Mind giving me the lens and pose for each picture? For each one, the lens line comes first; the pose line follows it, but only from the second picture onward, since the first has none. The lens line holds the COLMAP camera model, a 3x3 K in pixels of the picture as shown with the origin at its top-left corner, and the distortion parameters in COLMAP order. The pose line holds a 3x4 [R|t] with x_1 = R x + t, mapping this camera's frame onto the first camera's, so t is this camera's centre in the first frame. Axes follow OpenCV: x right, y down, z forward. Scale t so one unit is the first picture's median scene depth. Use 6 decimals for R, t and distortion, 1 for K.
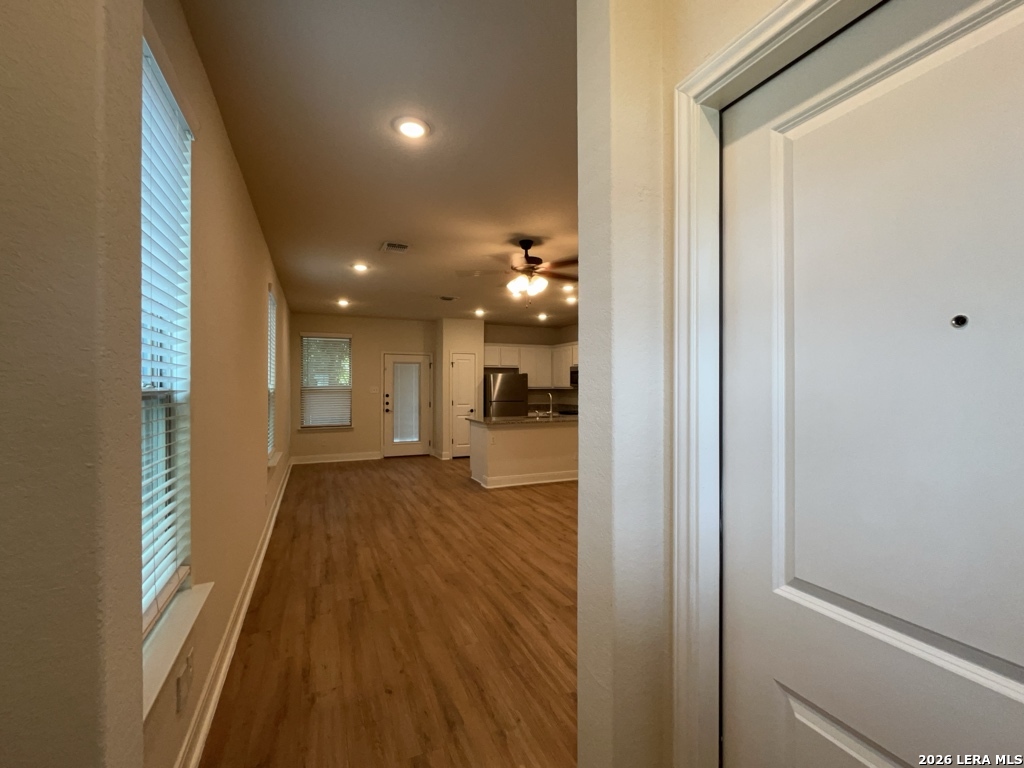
lens RADIAL K [[453.6, 0, 514.5], [0, 453.6, 384.3], [0, 0, 1]] dist [-0.001710, -0.000723]
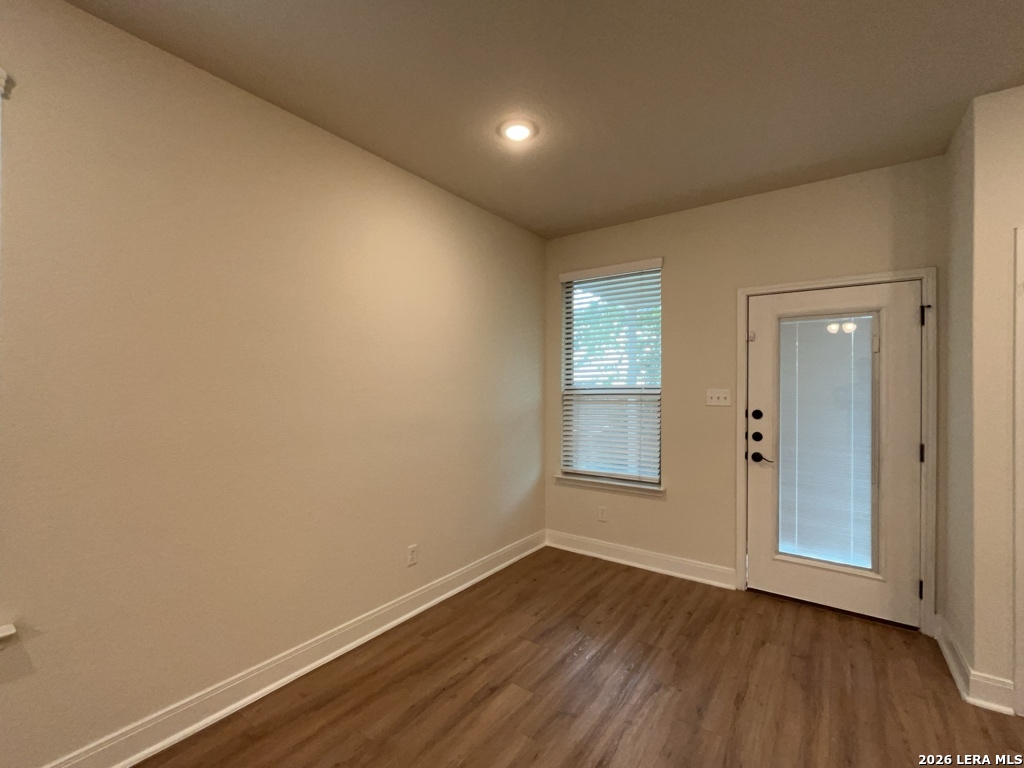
lens RADIAL K [[454.7, 0, 515.8], [0, 454.7, 385.4], [0, 0, 1]] dist [-0.003818, -0.000885]
pose [[0.513992, 0.000336, -0.857795, -0.110013], [-0.000757, 1.000000, -0.000061, 0.004073], [0.857795, 0.000680, 0.513992, 0.948575]]
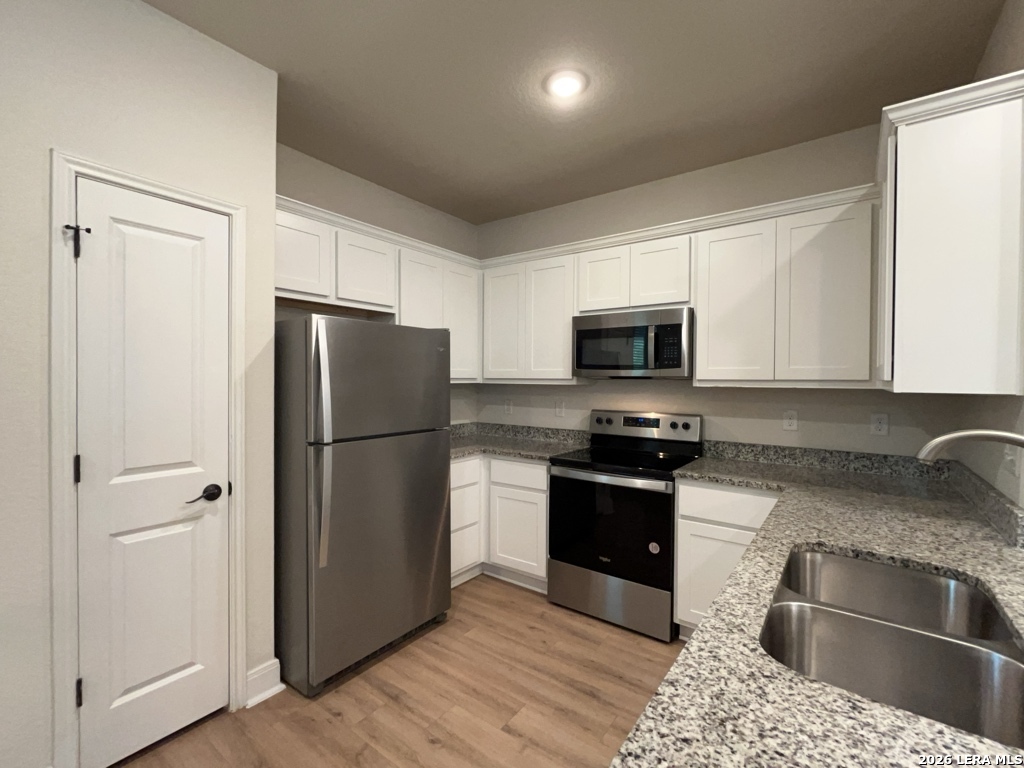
lens RADIAL K [[453.6, 0, 514.5], [0, 453.6, 384.3], [0, 0, 1]] dist [-0.001710, -0.000723]
pose [[0.866733, 0.000398, 0.498773, -0.112079], [-0.009594, 0.999828, 0.015875, 0.007431], [-0.498681, -0.018545, 0.866587, 1.092378]]
